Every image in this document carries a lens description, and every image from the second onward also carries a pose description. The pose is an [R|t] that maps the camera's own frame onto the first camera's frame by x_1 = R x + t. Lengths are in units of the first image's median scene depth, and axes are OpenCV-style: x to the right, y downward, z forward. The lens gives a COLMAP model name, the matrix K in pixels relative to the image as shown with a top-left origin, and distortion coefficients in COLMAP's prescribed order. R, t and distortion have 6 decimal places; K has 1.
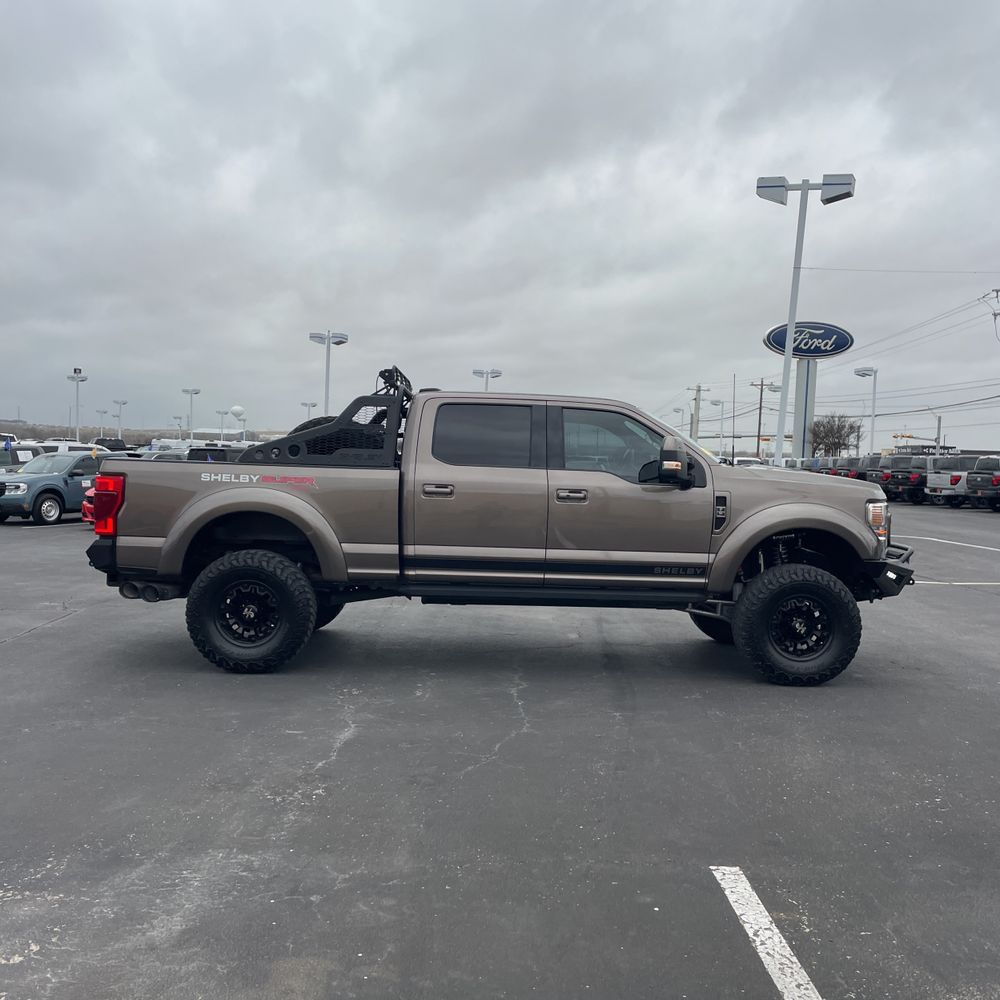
lens RADIAL K [[1014.6, 0, 510.2], [0, 1014.6, 495.4], [0, 0, 1]] dist [0.050803, 0.000000]
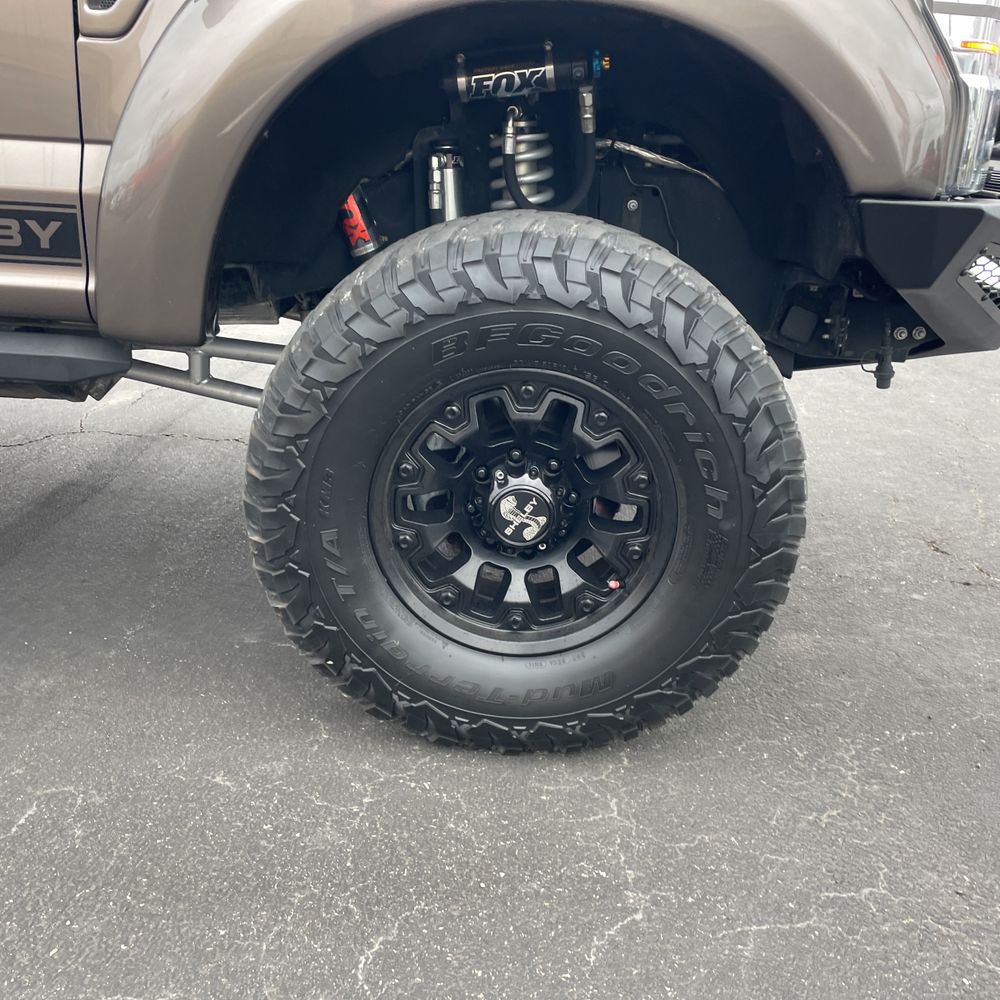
lens RADIAL K [[1014.6, 0, 500.2], [0, 1014.6, 499.9], [0, 0, 1]] dist [0.050803, 0.000000]
pose [[0.998013, 0.039824, -0.048837, 0.290524], [-0.021442, 0.943362, 0.331072, 0.054844], [0.059256, -0.329367, 0.942341, 0.796205]]
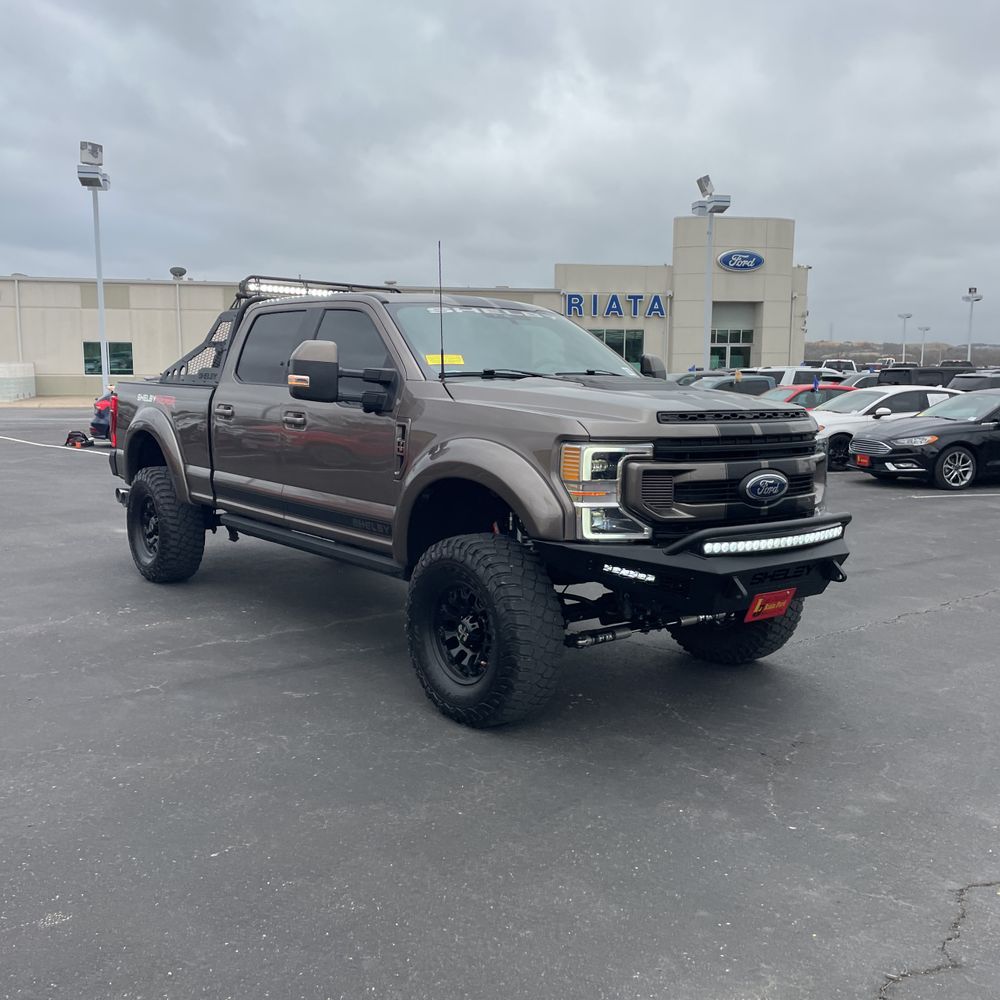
lens RADIAL K [[1014.6, 0, 501.5], [0, 1014.6, 492.0], [0, 0, 1]] dist [0.050803, 0.000000]
pose [[0.609573, 0.070497, -0.789589, 0.795710], [-0.015868, 0.996923, 0.076758, -0.007202], [0.792571, -0.034260, 0.608816, 0.634662]]
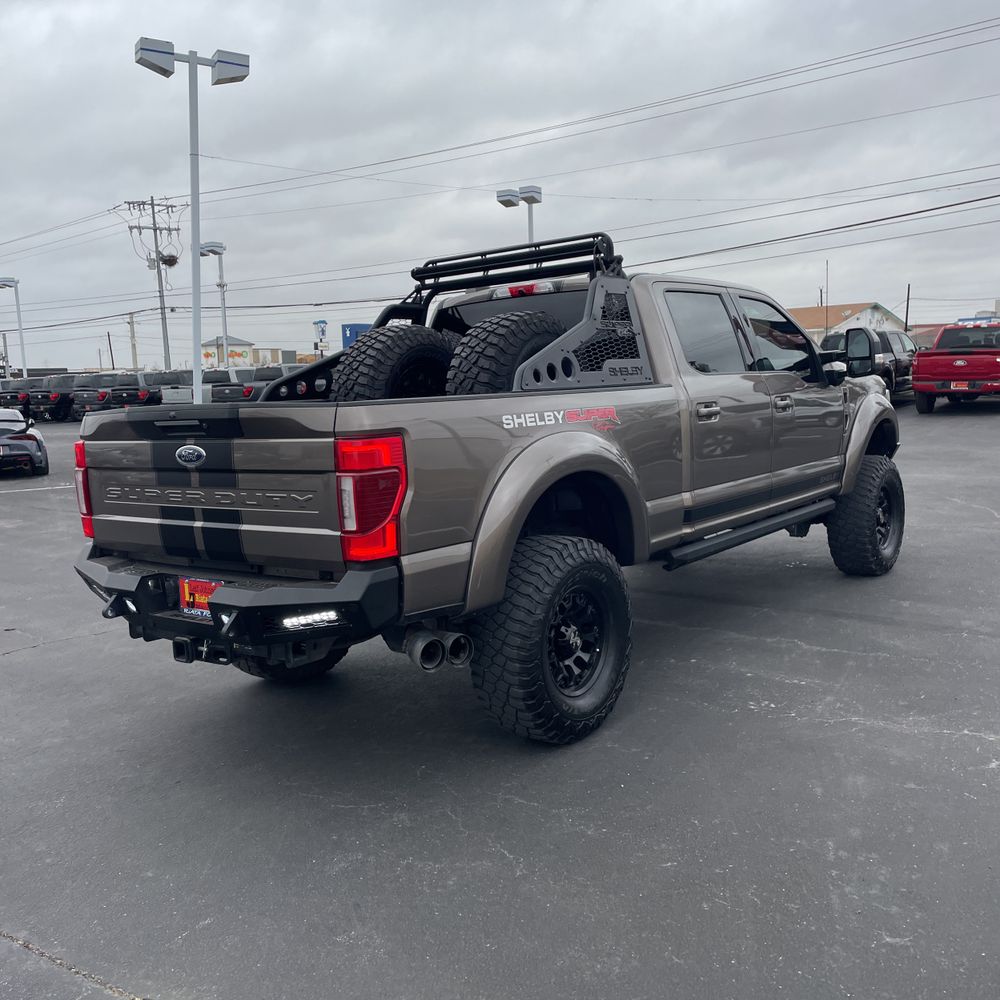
lens RADIAL K [[1014.6, 0, 508.3], [0, 1014.6, 485.5], [0, 0, 1]] dist [0.050803, 0.000000]
pose [[0.628653, -0.138753, 0.765207, -0.720831], [0.084660, 0.990317, 0.110020, -0.043920], [-0.773064, -0.004382, 0.634313, 0.643385]]
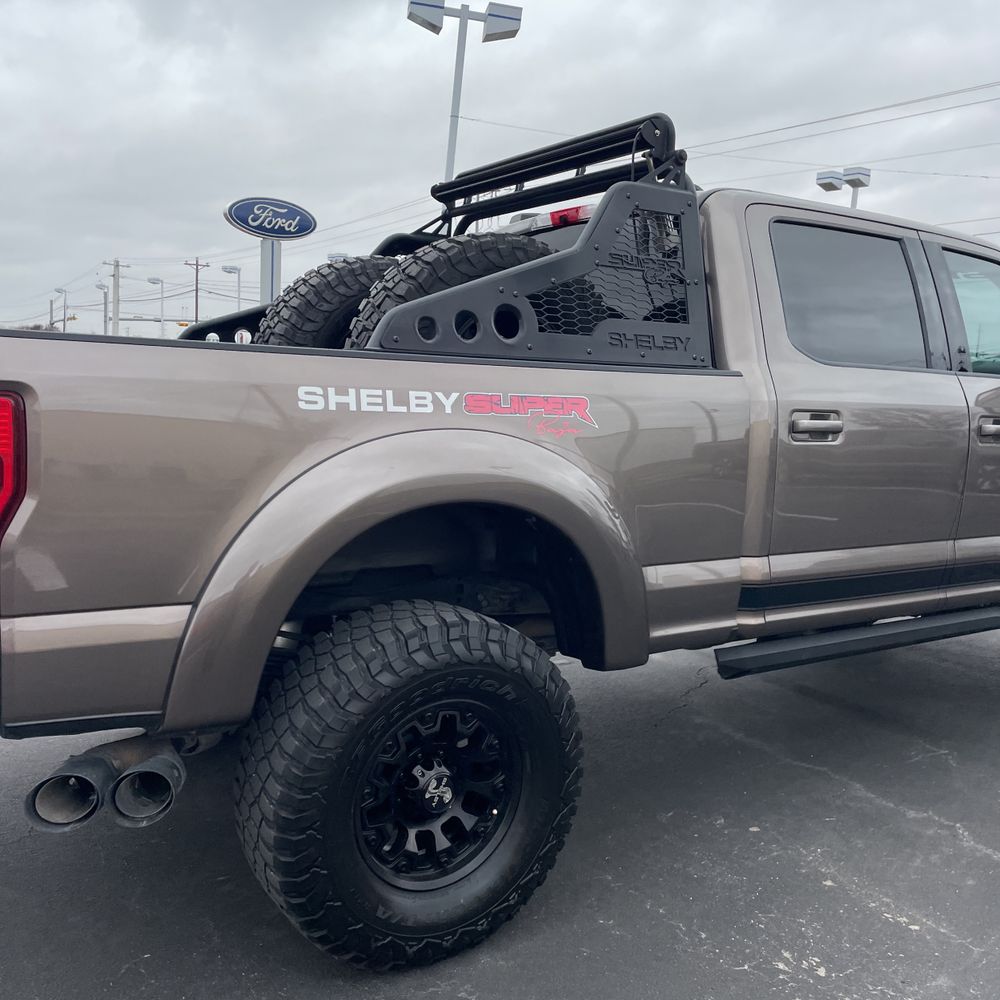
lens RADIAL K [[1014.6, 0, 493.8], [0, 1014.6, 503.6], [0, 0, 1]] dist [0.050803, 0.000000]
pose [[0.846756, -0.061887, 0.528369, -0.413447], [-0.000468, 0.993123, 0.117074, -0.022099], [-0.531981, -0.099380, 0.840904, 0.701646]]
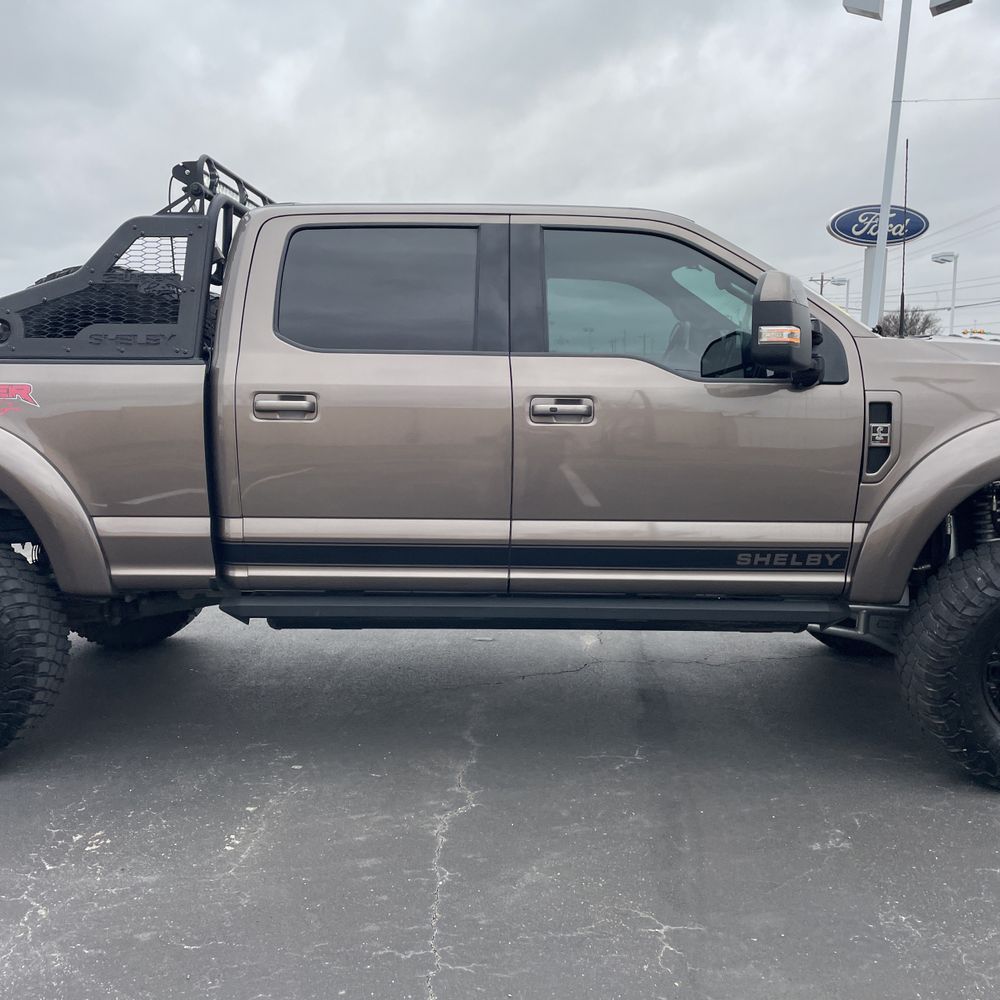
lens RADIAL K [[1014.6, 0, 500.7], [0, 1014.6, 487.2], [0, 0, 1]] dist [0.050803, 0.000000]
pose [[0.998076, -0.020707, -0.058437, 0.058808], [0.025246, 0.996631, 0.078032, -0.001063], [0.056624, -0.079357, 0.995237, 0.515362]]
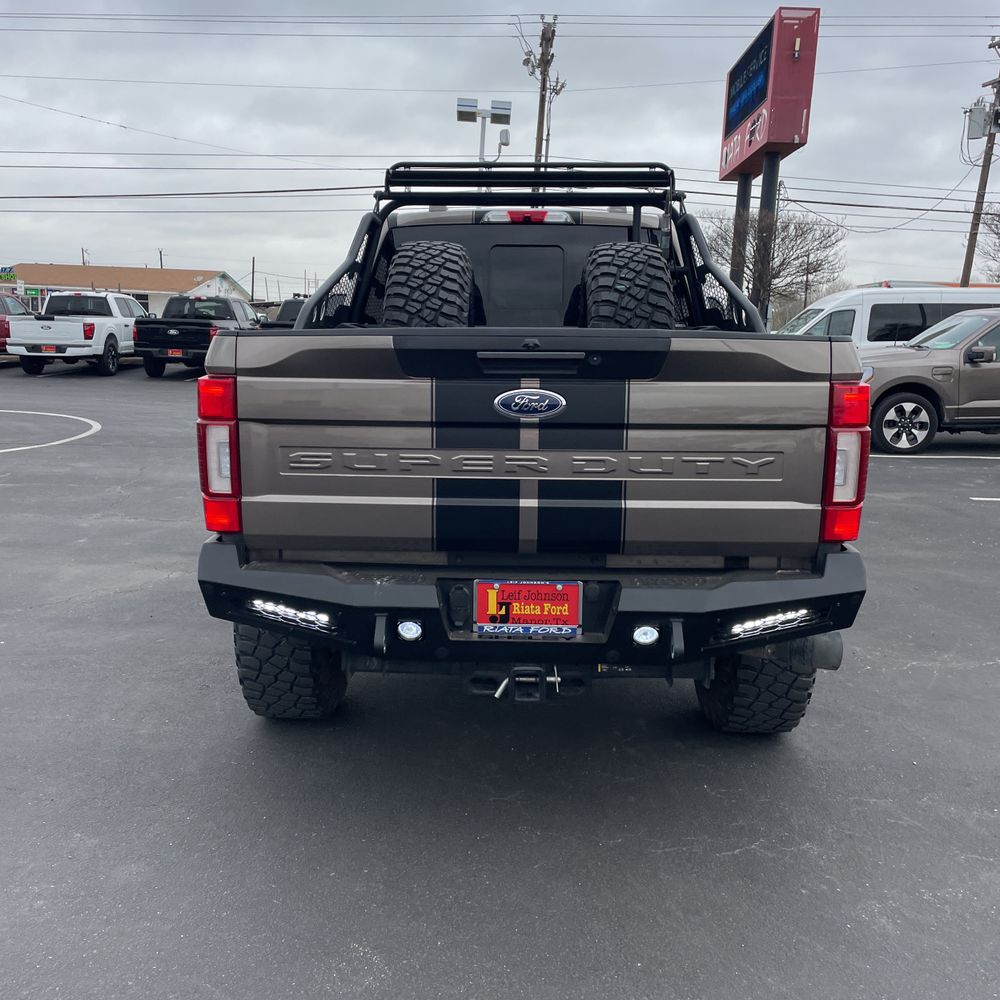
lens RADIAL K [[1014.6, 0, 500.3], [0, 1014.6, 502.7], [0, 0, 1]] dist [0.050803, 0.000000]
pose [[0.053148, -0.189675, 0.980407, -0.779983], [0.009632, 0.981847, 0.189432, -0.048877], [-0.998540, -0.000625, 0.054010, 1.103593]]
